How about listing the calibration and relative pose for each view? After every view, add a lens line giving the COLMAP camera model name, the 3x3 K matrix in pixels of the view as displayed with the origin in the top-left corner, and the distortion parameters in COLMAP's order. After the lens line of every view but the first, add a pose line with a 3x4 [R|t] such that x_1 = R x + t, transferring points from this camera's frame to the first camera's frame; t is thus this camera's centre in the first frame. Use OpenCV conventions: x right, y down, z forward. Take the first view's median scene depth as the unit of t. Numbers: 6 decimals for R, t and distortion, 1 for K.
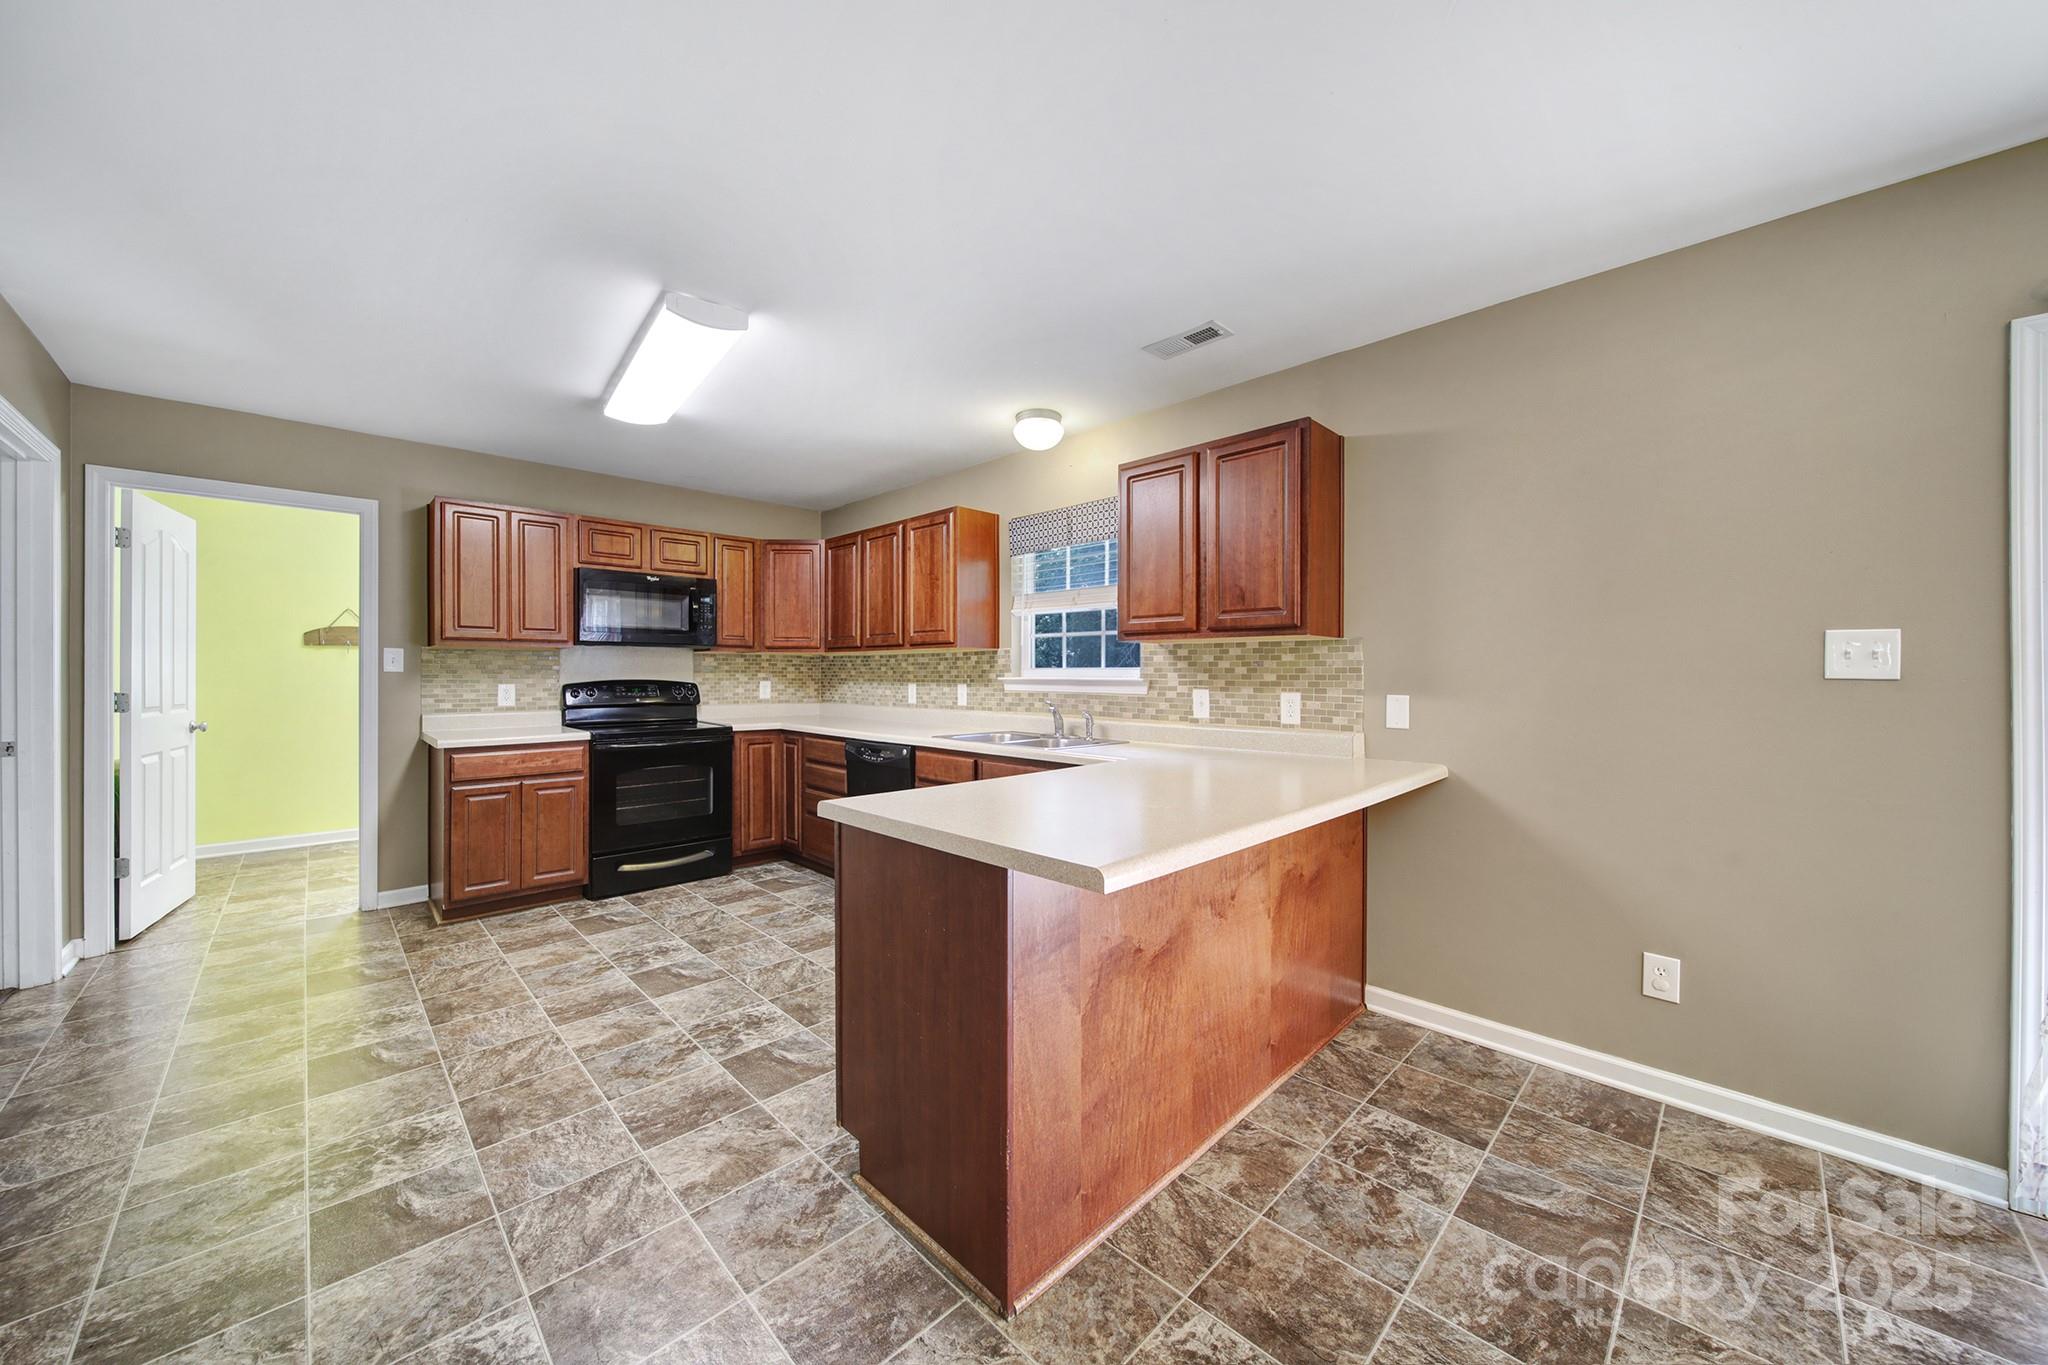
lens RADIAL K [[724.5, 0, 1015.1], [0, 724.5, 672.2], [0, 0, 1]] dist [0.000339, -0.001135]
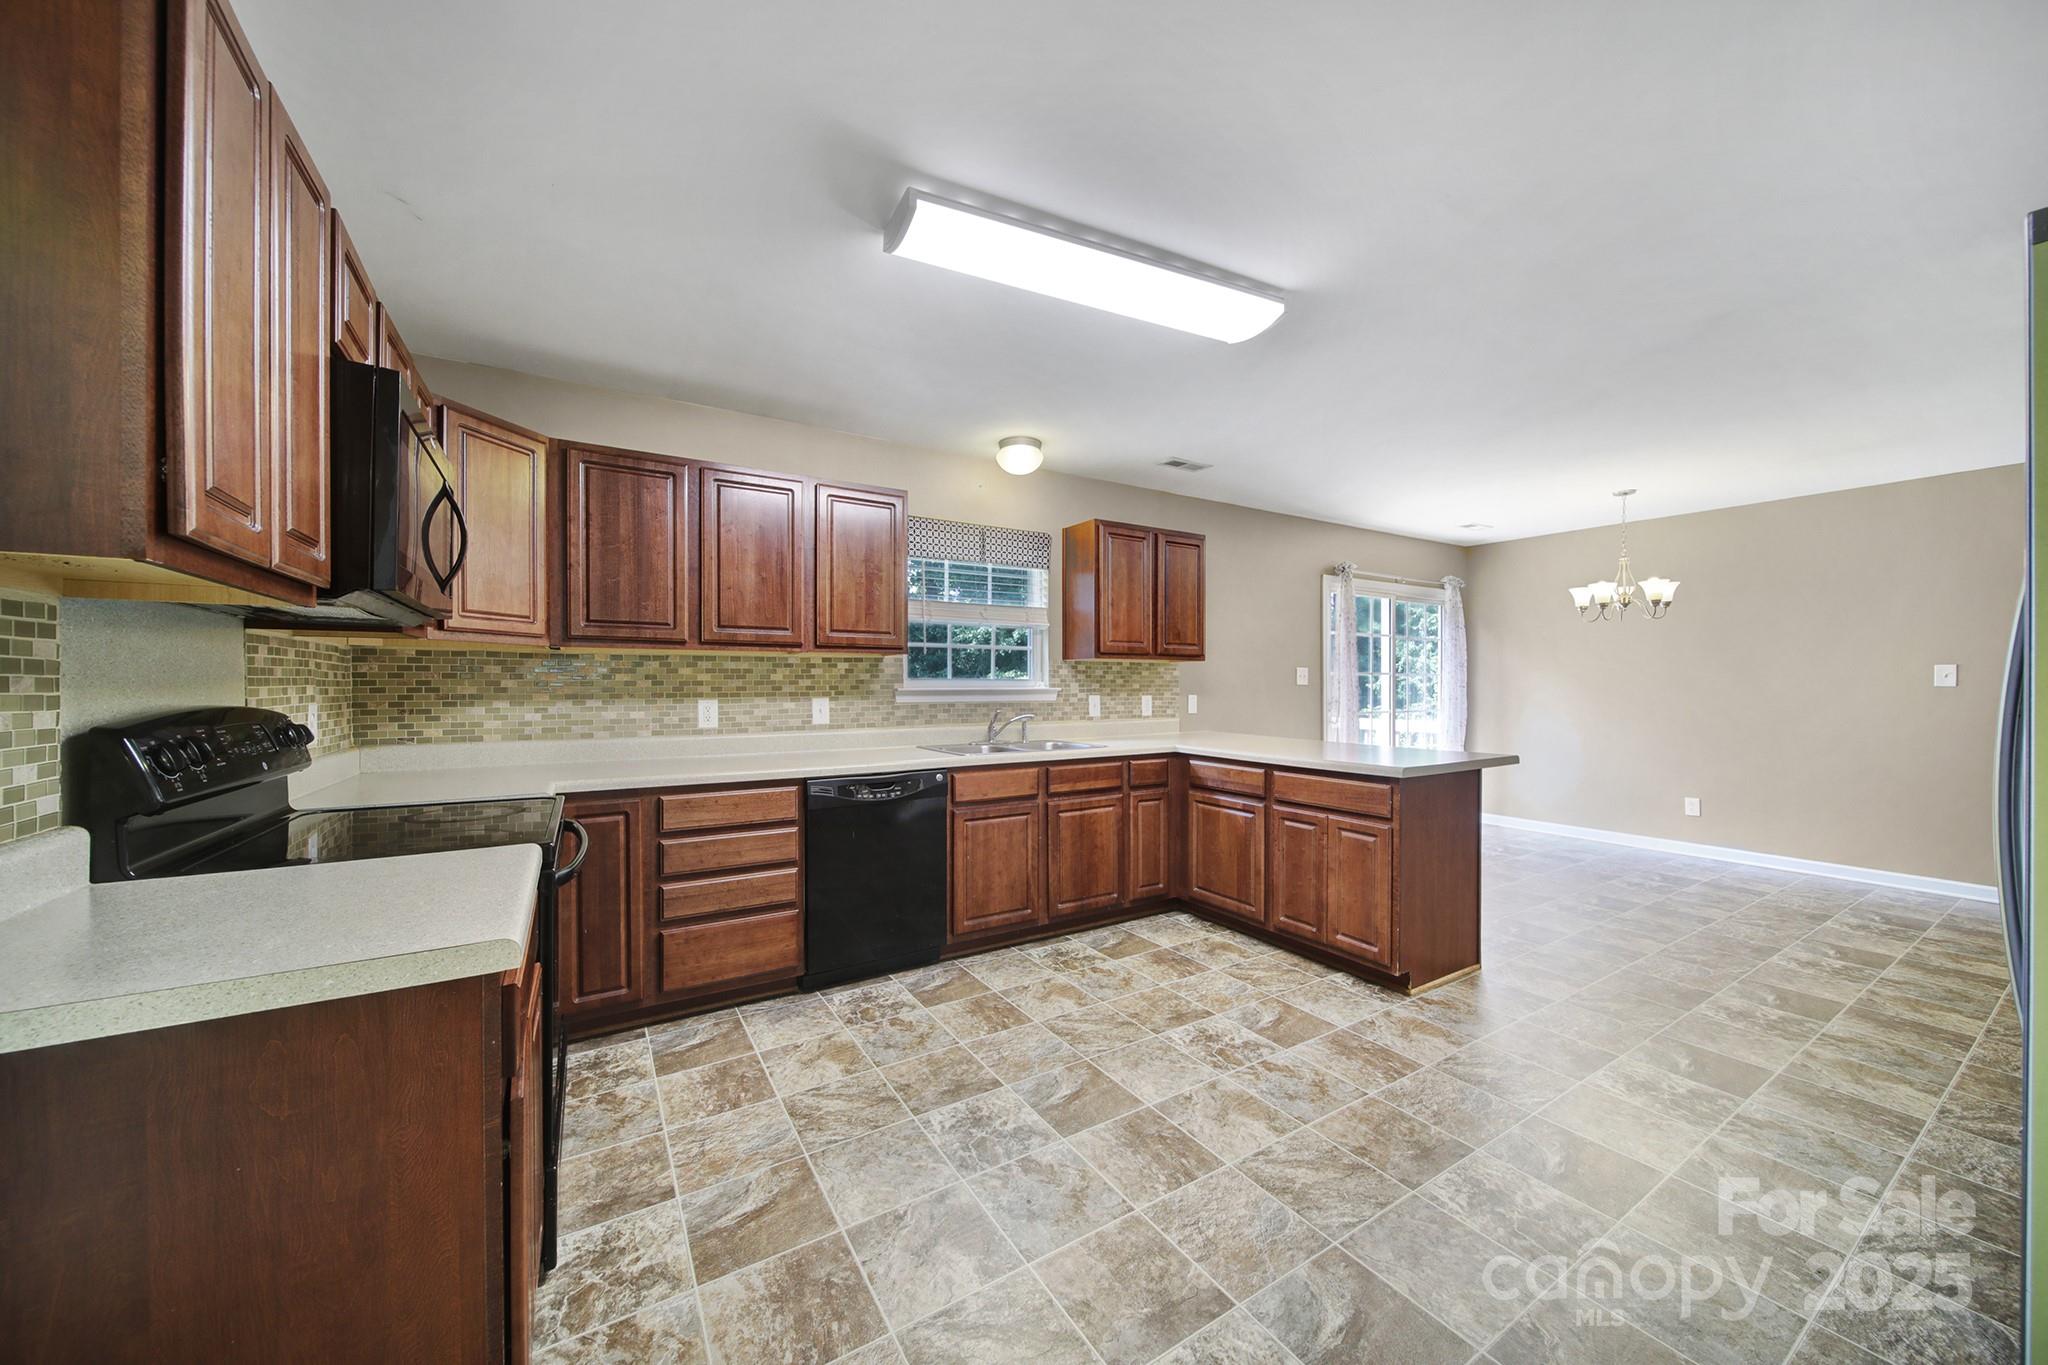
lens RADIAL K [[724.5, 0, 1033.6], [0, 724.5, 690.2], [0, 0, 1]] dist [0.000339, -0.001135]
pose [[0.213459, -0.005210, 0.976938, -0.908482], [0.003705, 0.999983, 0.004524, 0.006355], [-0.976945, 0.002654, 0.213475, 0.679246]]
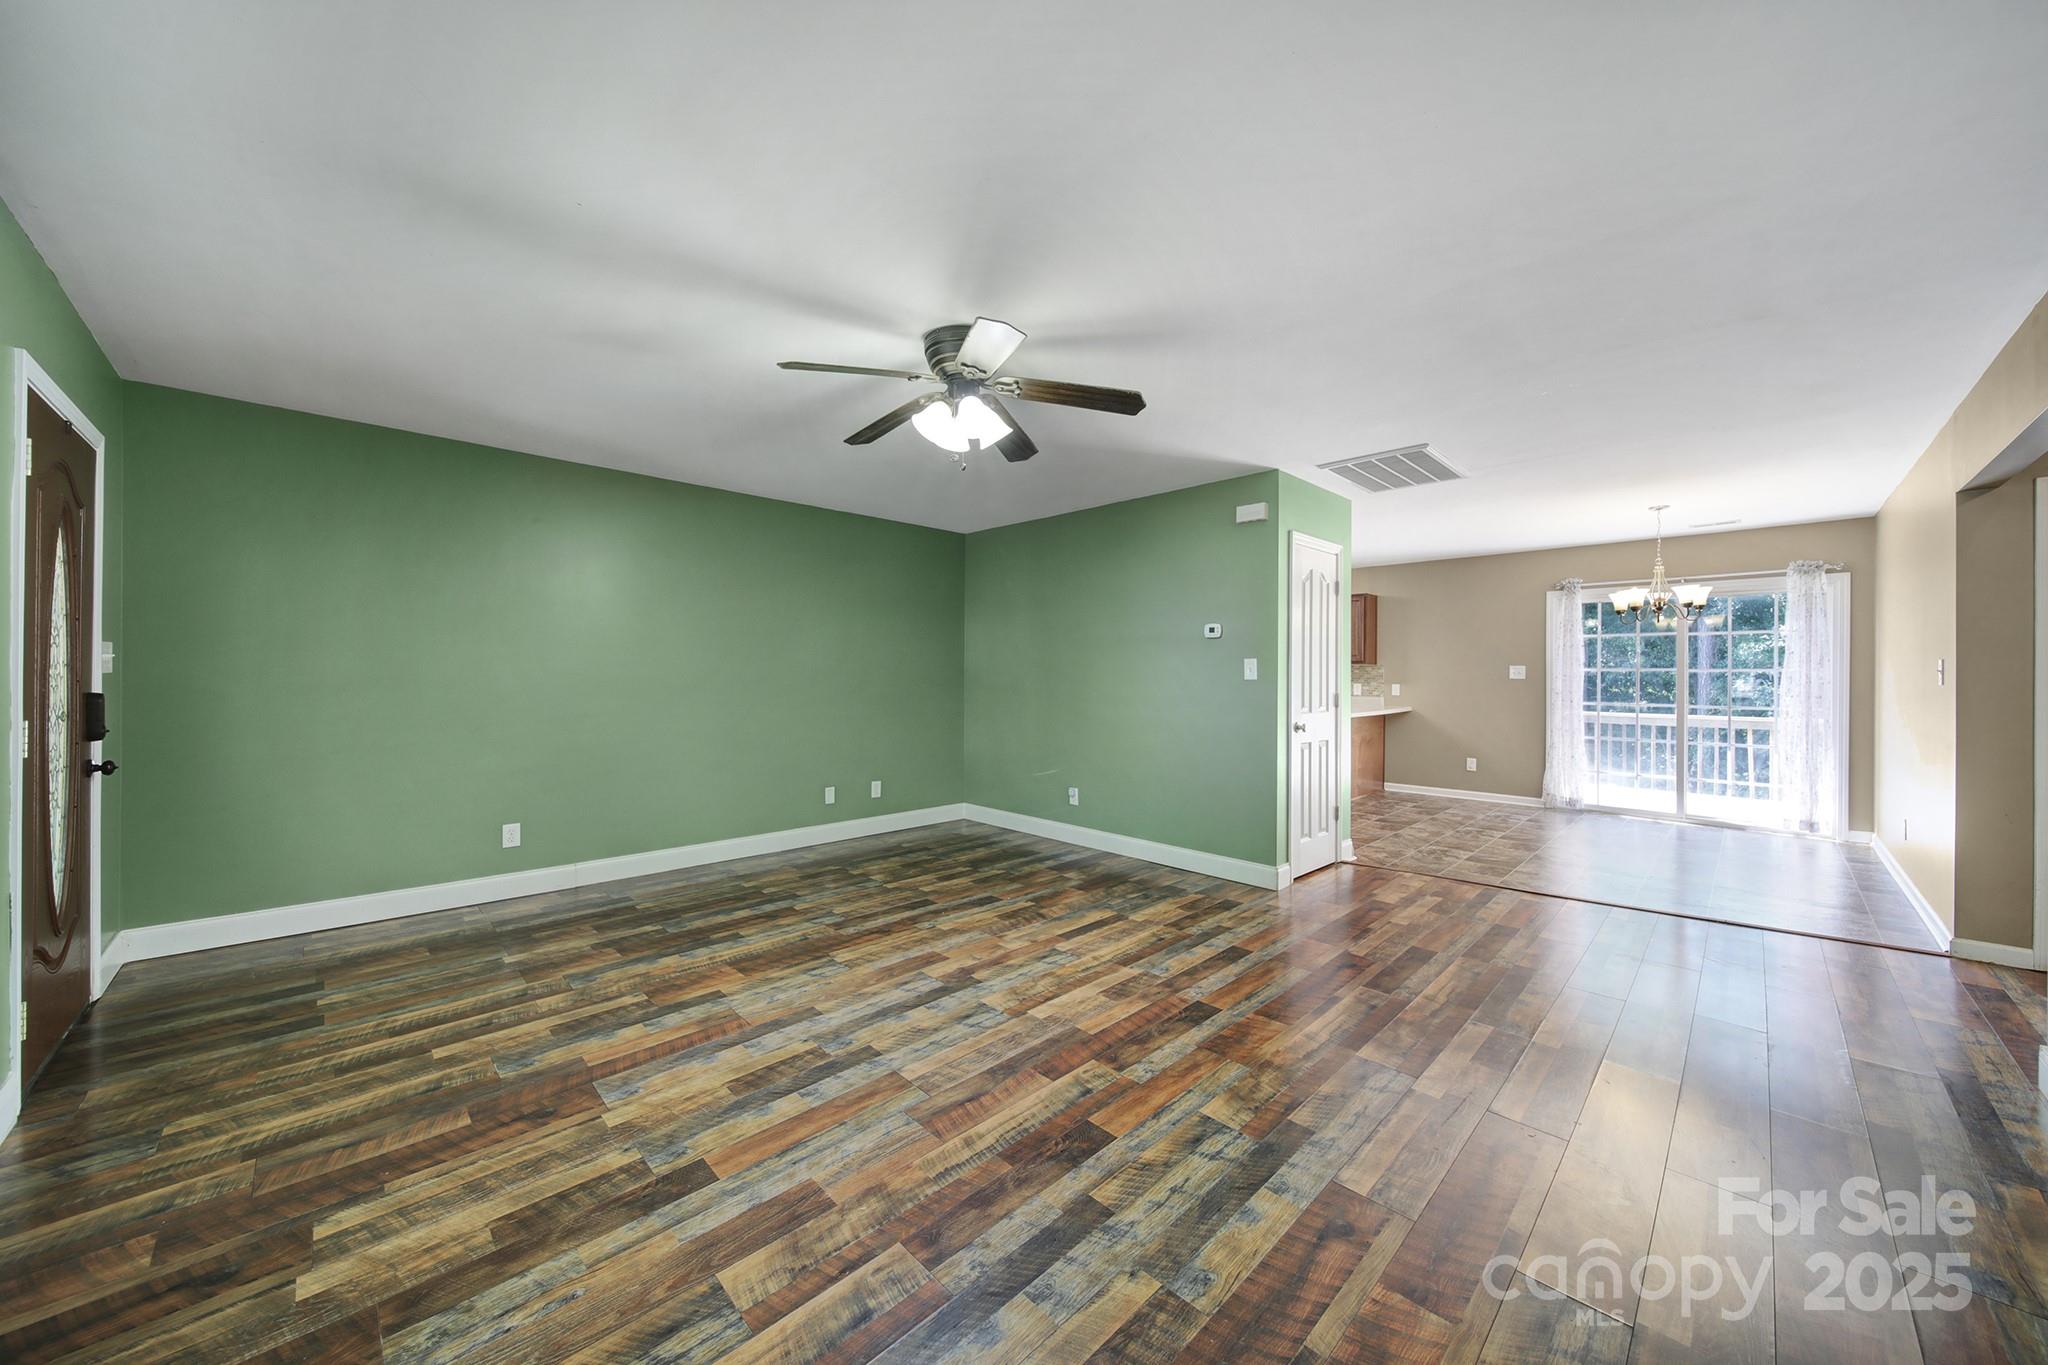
lens RADIAL K [[724.5, 0, 1025.3], [0, 724.5, 672.5], [0, 0, 1]] dist [0.000339, -0.001135]
pose [[0.999990, -0.004531, -0.000170, -0.670991], [0.004532, 0.999979, 0.004714, -0.025275], [0.000148, -0.004715, 0.999989, -1.335326]]
